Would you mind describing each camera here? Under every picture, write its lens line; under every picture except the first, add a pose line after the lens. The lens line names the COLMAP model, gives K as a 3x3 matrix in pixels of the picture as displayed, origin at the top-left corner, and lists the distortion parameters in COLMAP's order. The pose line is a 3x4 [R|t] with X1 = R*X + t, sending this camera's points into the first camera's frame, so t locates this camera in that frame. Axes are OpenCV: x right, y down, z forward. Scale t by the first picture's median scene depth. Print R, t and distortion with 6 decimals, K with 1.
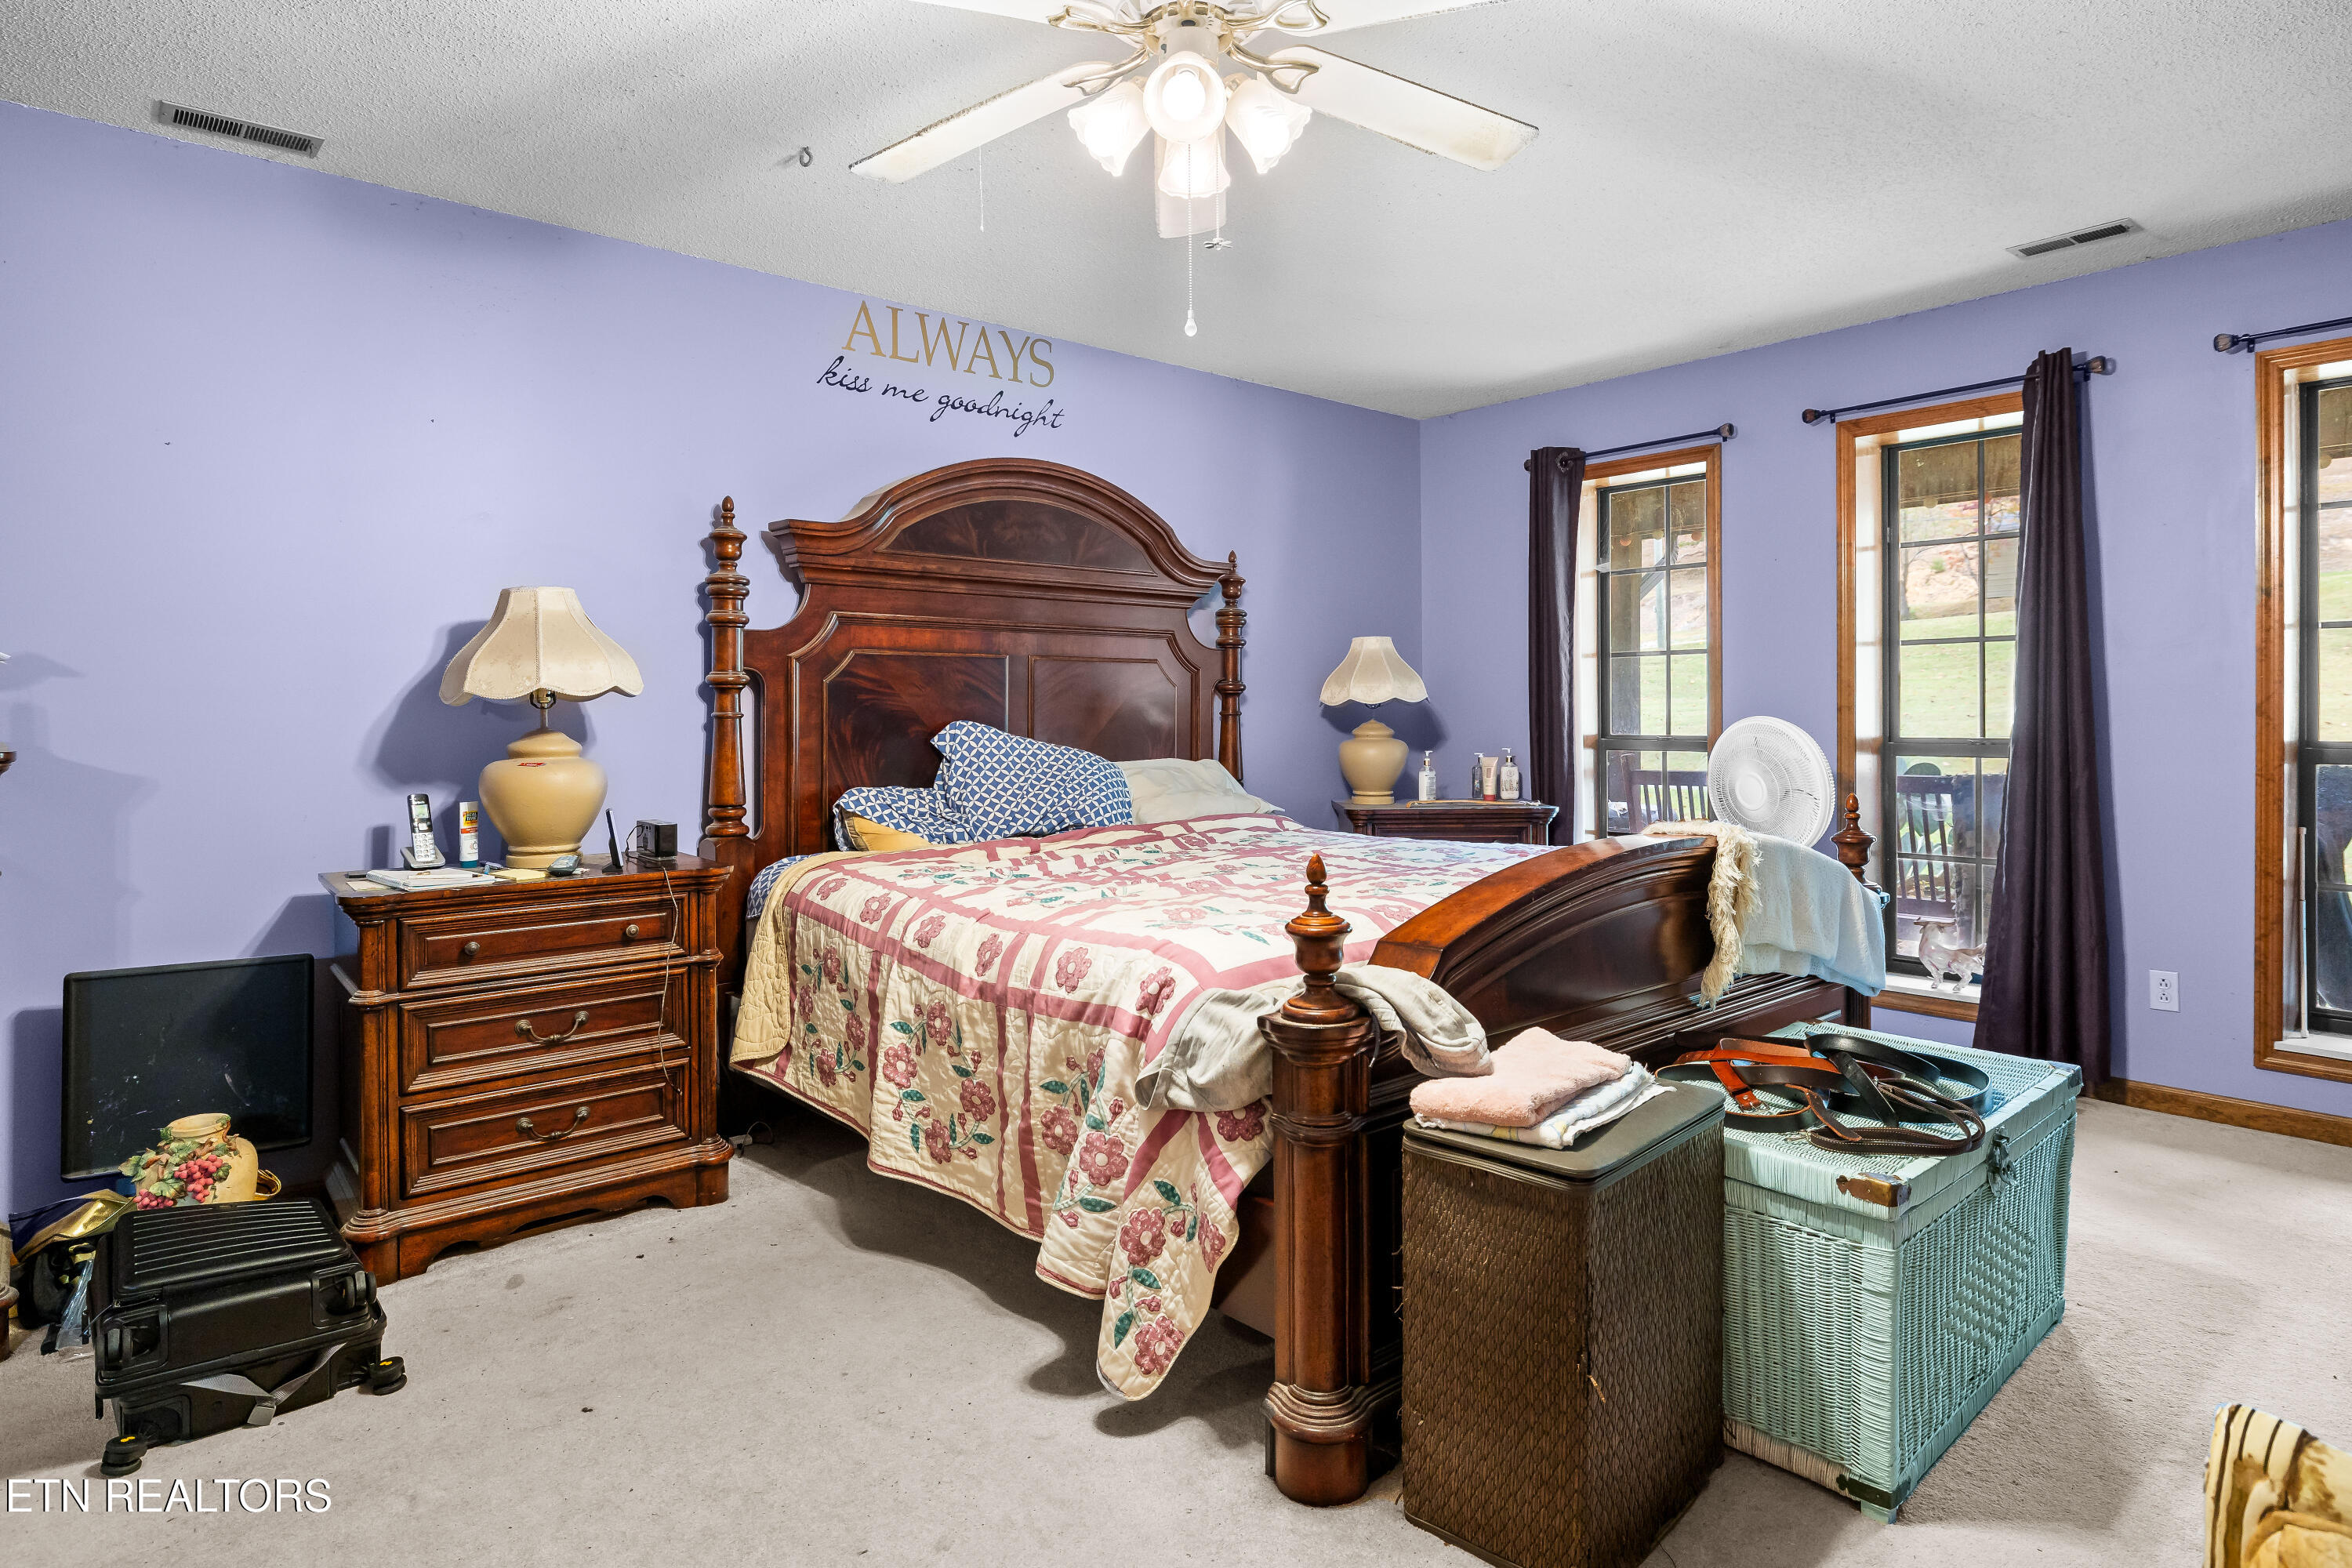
lens RADIAL K [[1339.6, 0, 1189.3], [0, 1339.6, 711.4], [0, 0, 1]] dist [-0.005986, -0.000833]
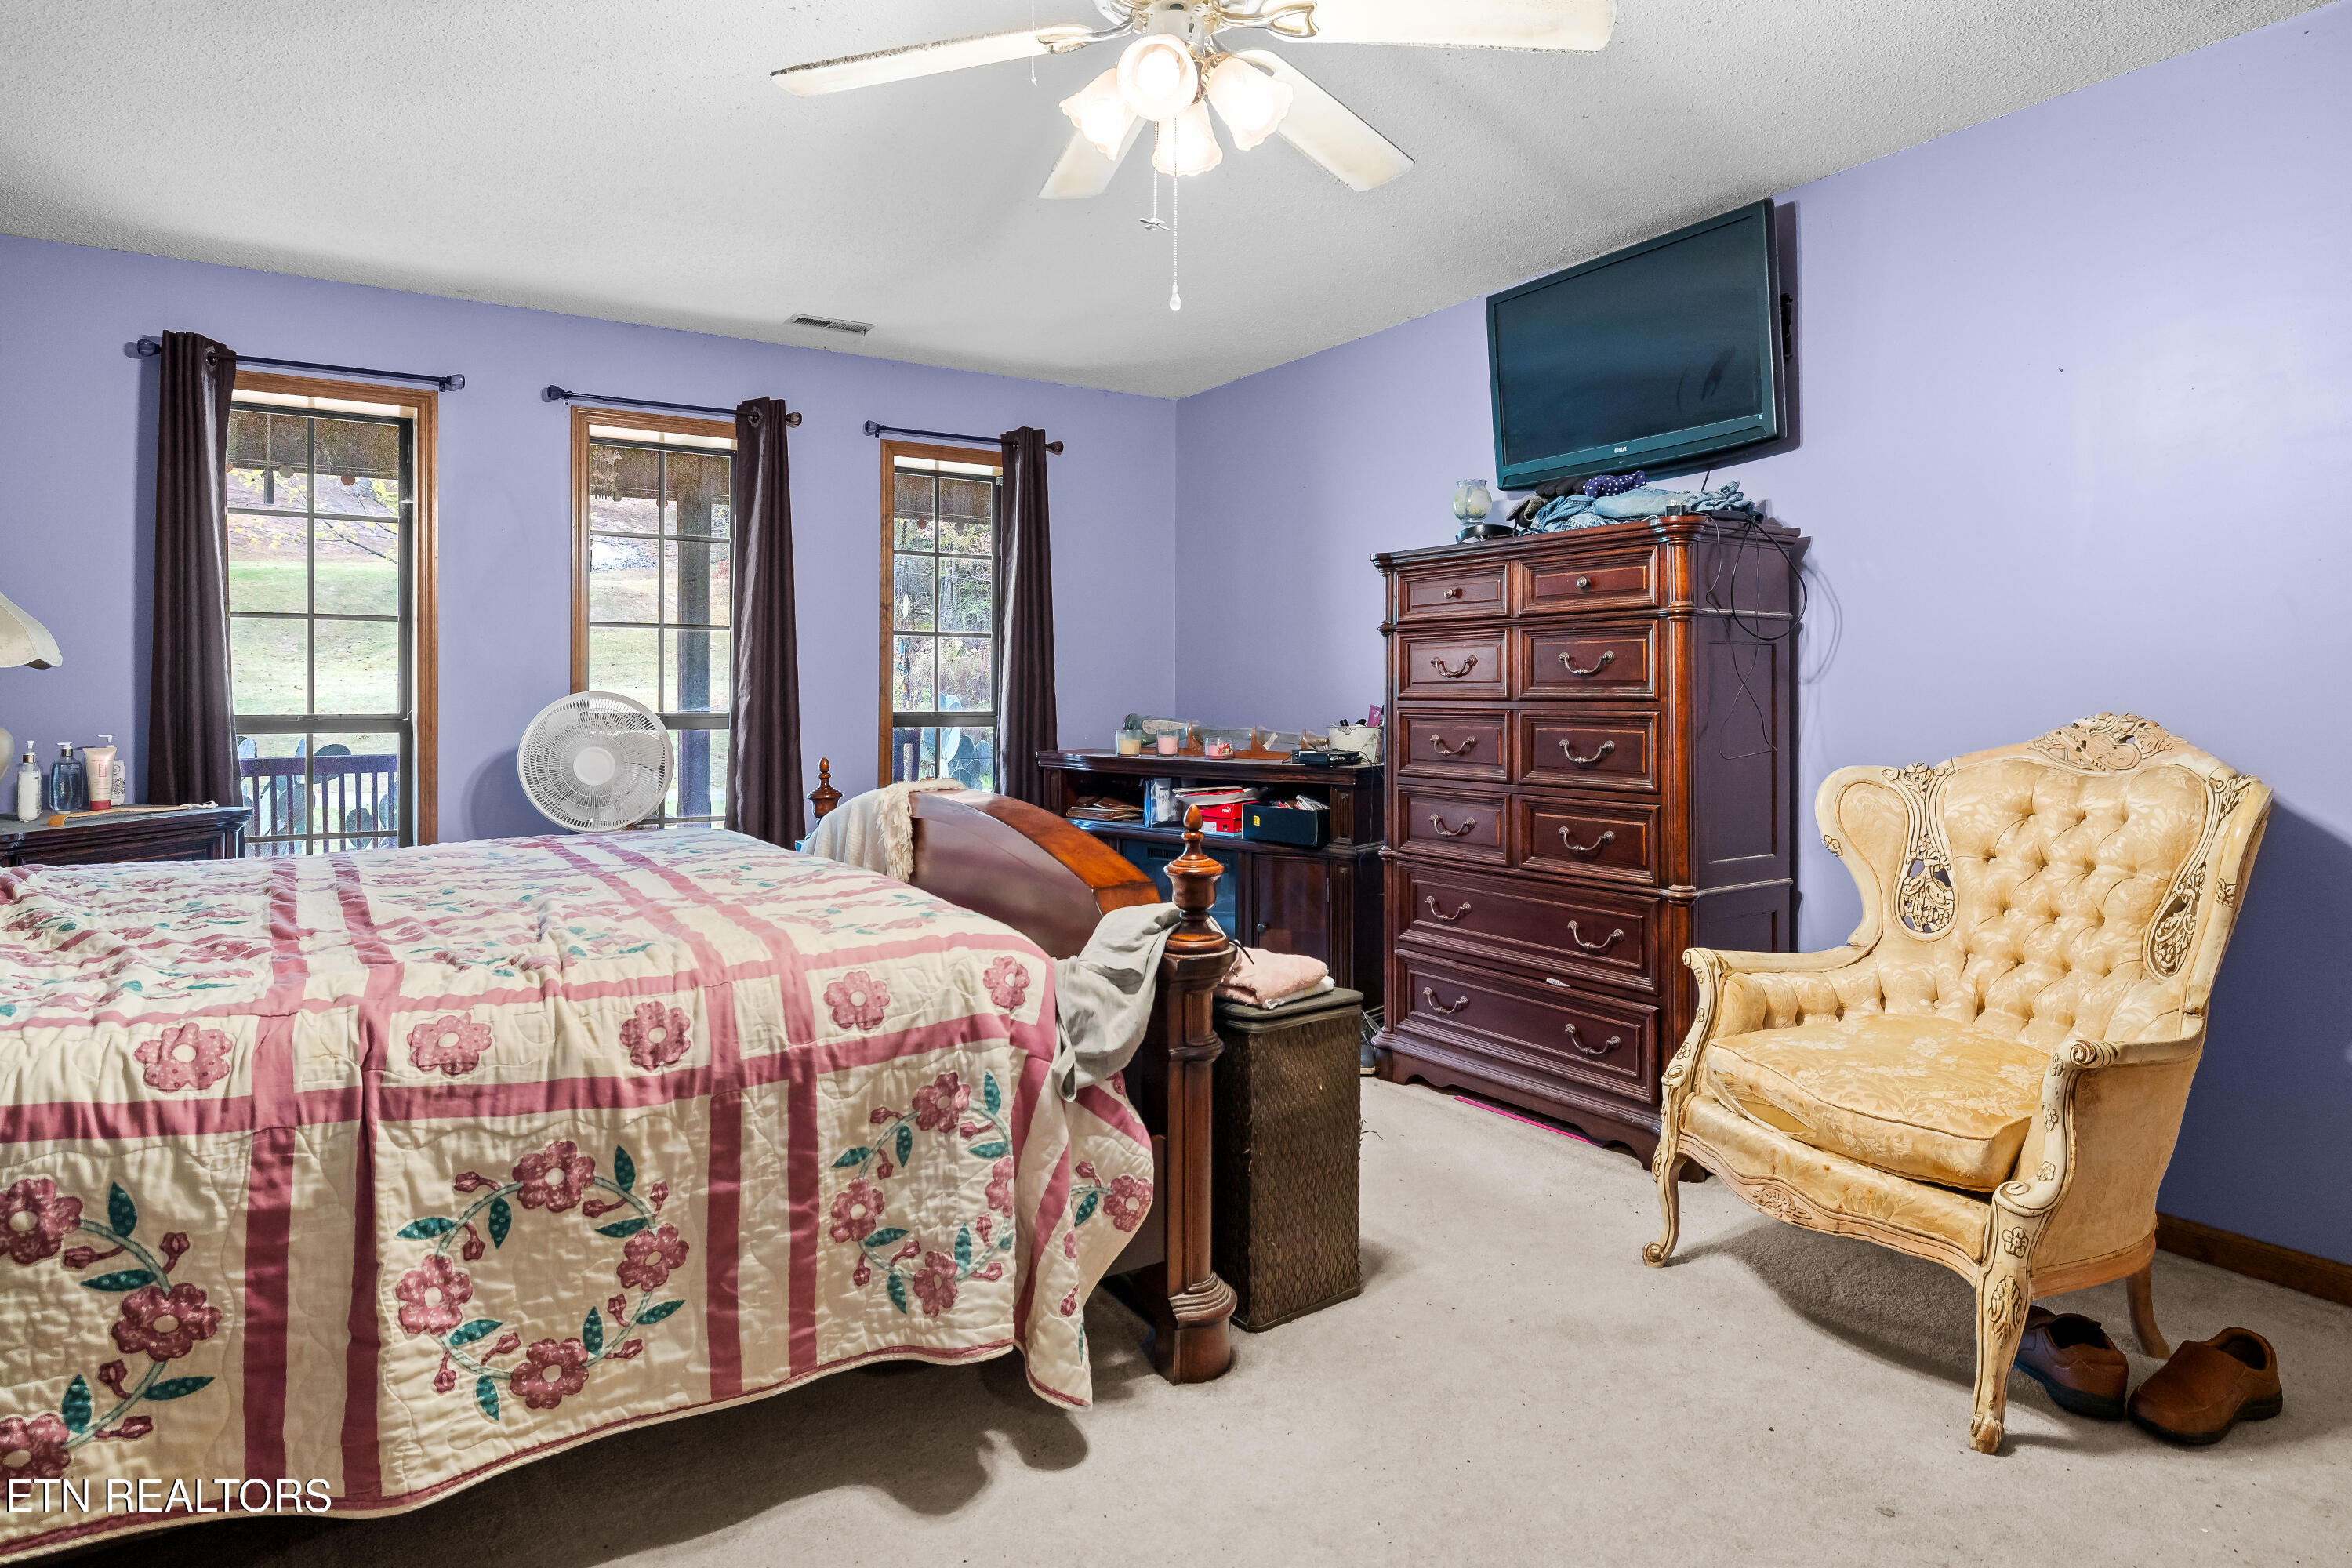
lens RADIAL K [[1339.6, 0, 1185.0], [0, 1339.6, 710.4], [0, 0, 1]] dist [-0.005986, -0.000833]
pose [[0.125033, -0.003870, 0.992145, -0.736234], [-0.004904, 0.999978, 0.004518, 0.016515], [-0.992140, -0.005430, 0.125011, 0.627511]]
